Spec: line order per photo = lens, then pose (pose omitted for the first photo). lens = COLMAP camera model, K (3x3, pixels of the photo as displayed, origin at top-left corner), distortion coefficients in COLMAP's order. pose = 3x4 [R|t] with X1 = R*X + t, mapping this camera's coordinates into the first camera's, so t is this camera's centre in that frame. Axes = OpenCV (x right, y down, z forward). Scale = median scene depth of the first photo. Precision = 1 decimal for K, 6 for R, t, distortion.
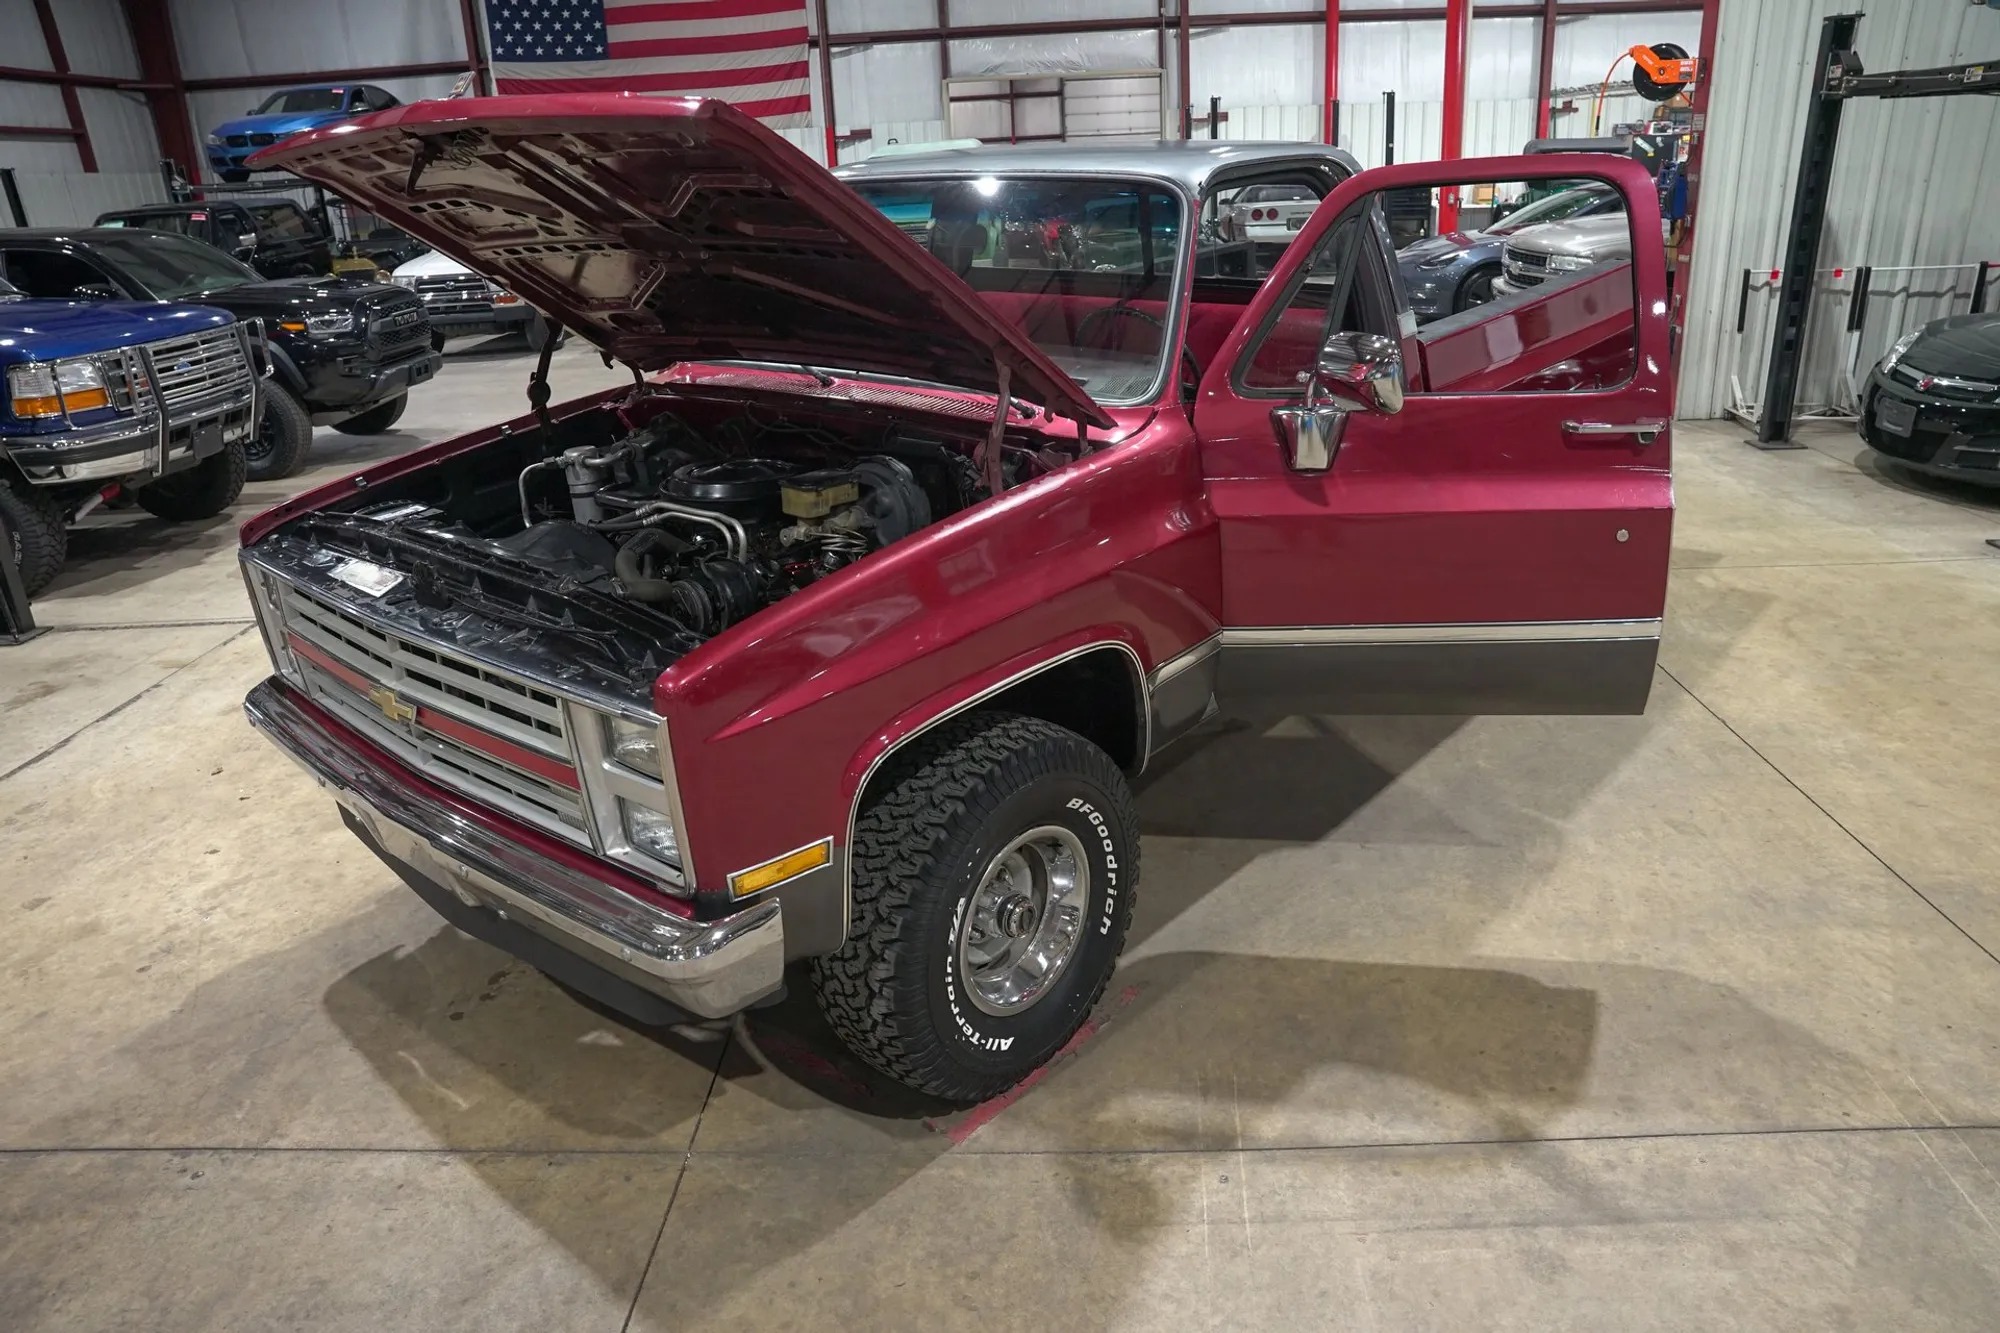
lens RADIAL K [[1366.1, 0, 1004.8], [0, 1366.1, 657.6], [0, 0, 1]] dist [-0.139048, 0.107970]
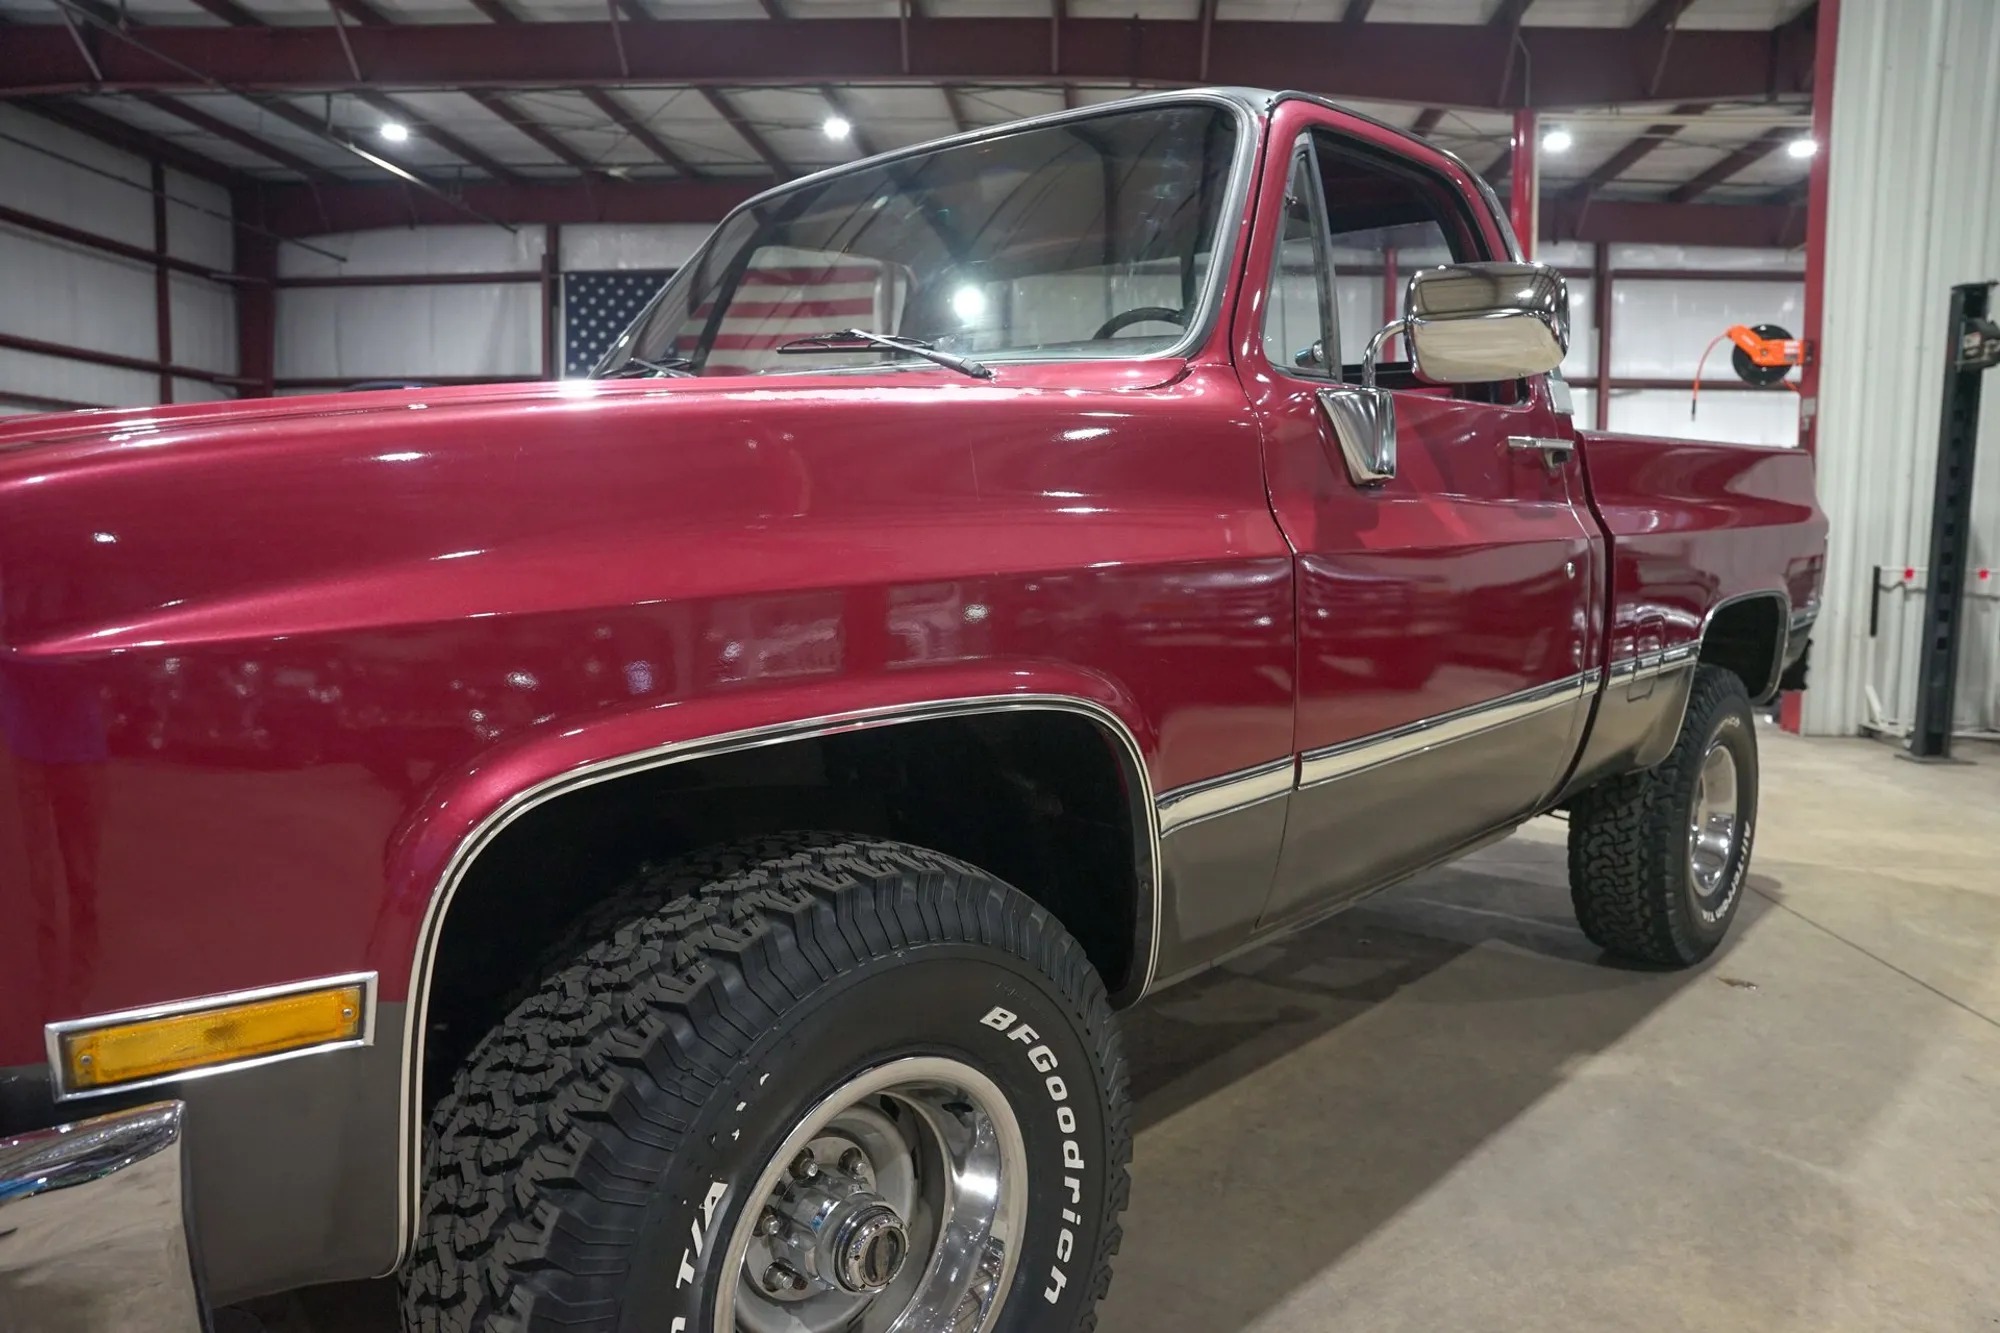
lens RADIAL K [[1366.1, 0, 992.9], [0, 1366.1, 664.6], [0, 0, 1]] dist [-0.139048, 0.107970]
pose [[0.997340, 0.053835, -0.049148, 0.061406], [-0.064743, 0.964014, -0.257849, 0.101420], [0.033498, 0.260345, 0.964934, 0.450830]]
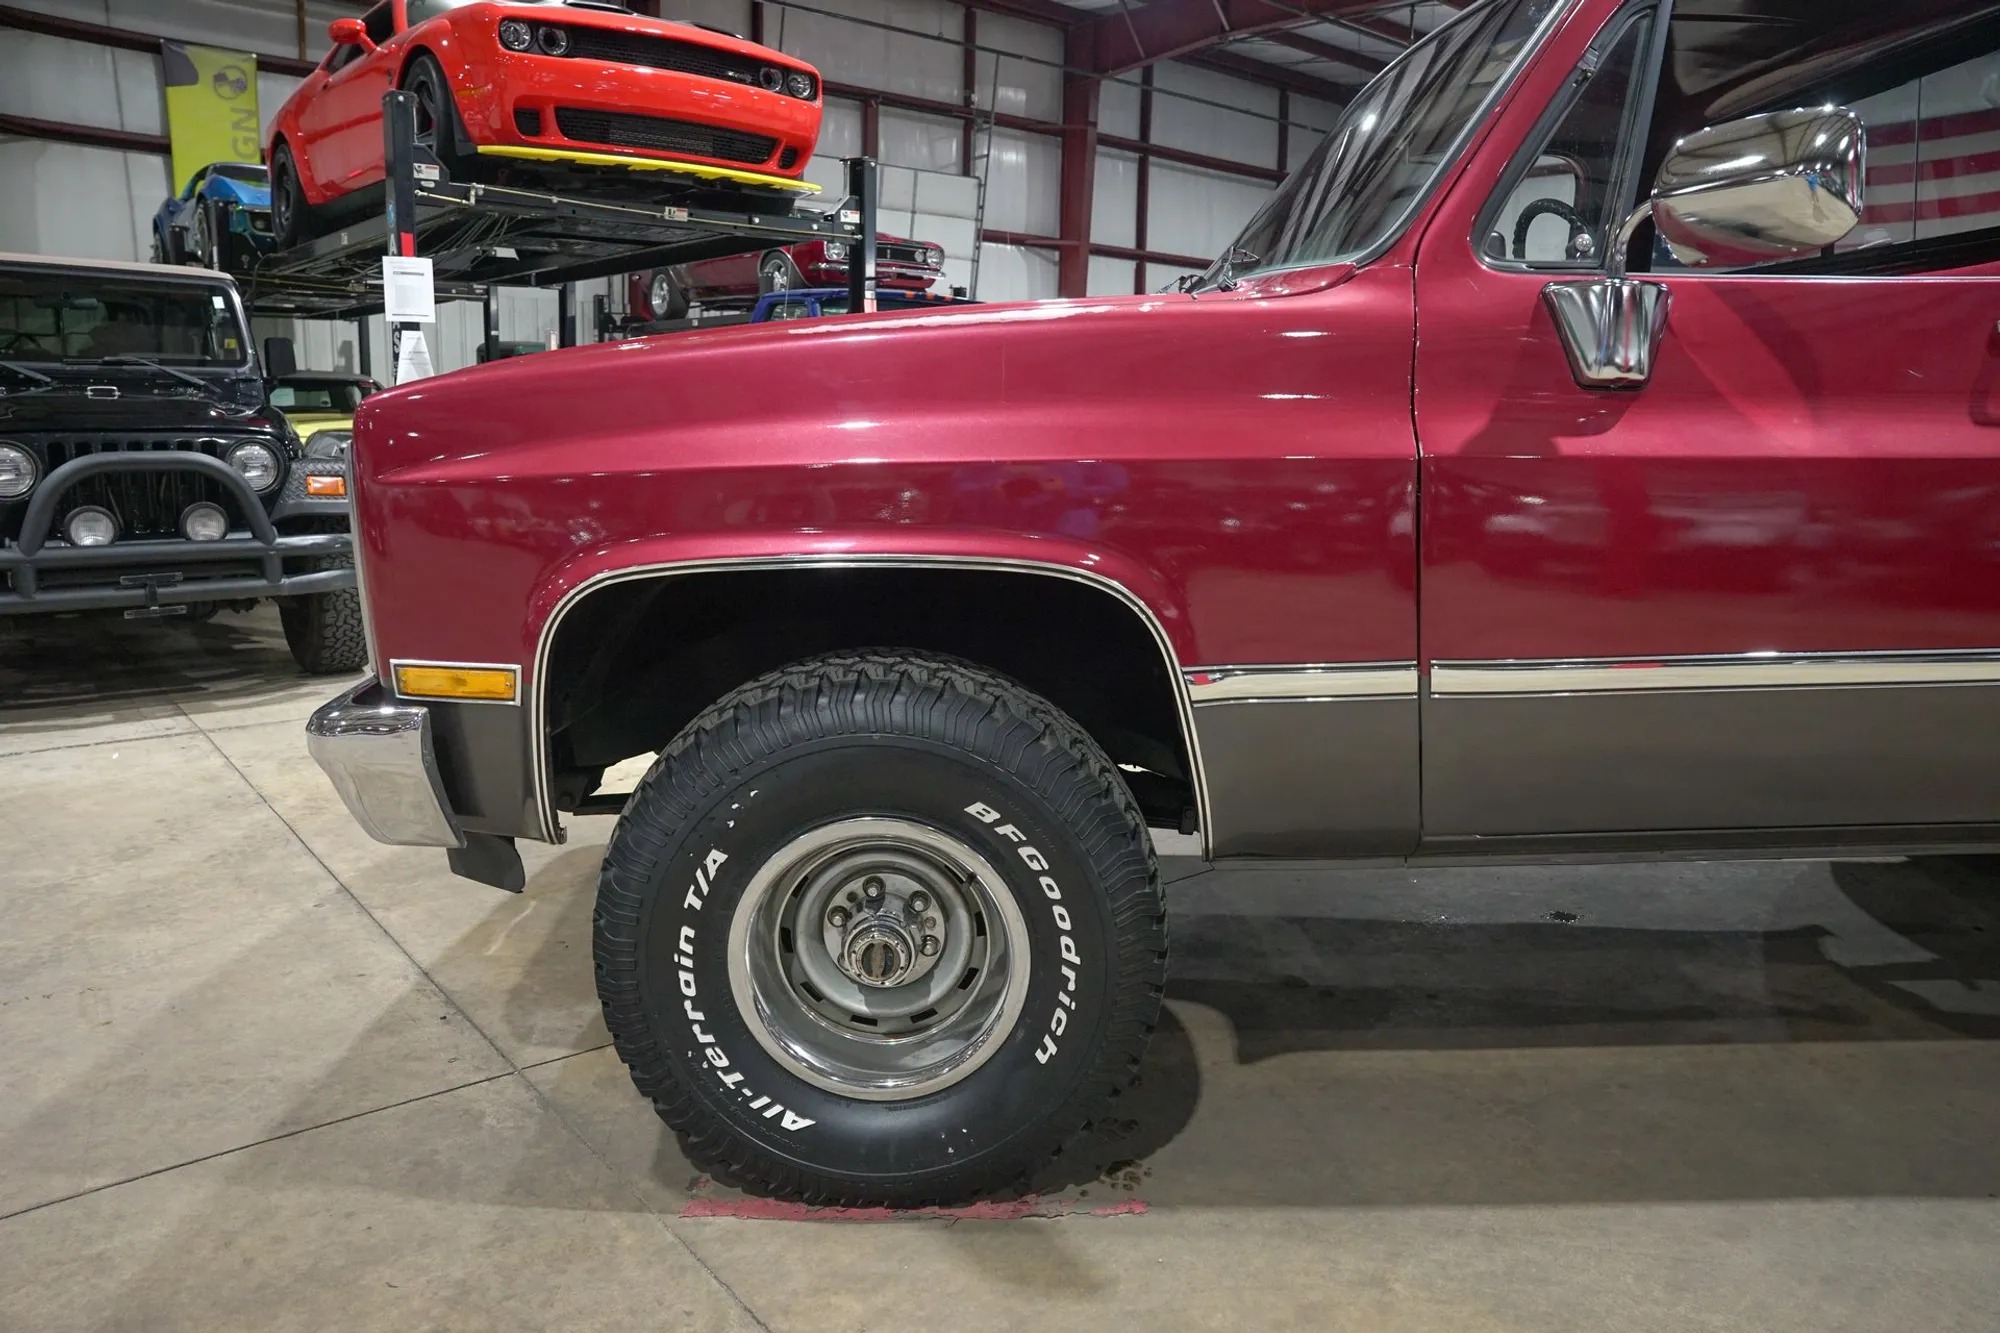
lens RADIAL K [[1366.1, 0, 1016.7], [0, 1366.1, 672.4], [0, 0, 1]] dist [-0.139048, 0.107970]
pose [[0.662866, 0.192899, -0.723463, 0.467873], [-0.305012, 0.952004, -0.025629, 0.052242], [0.683795, 0.237653, 0.689887, 0.515072]]
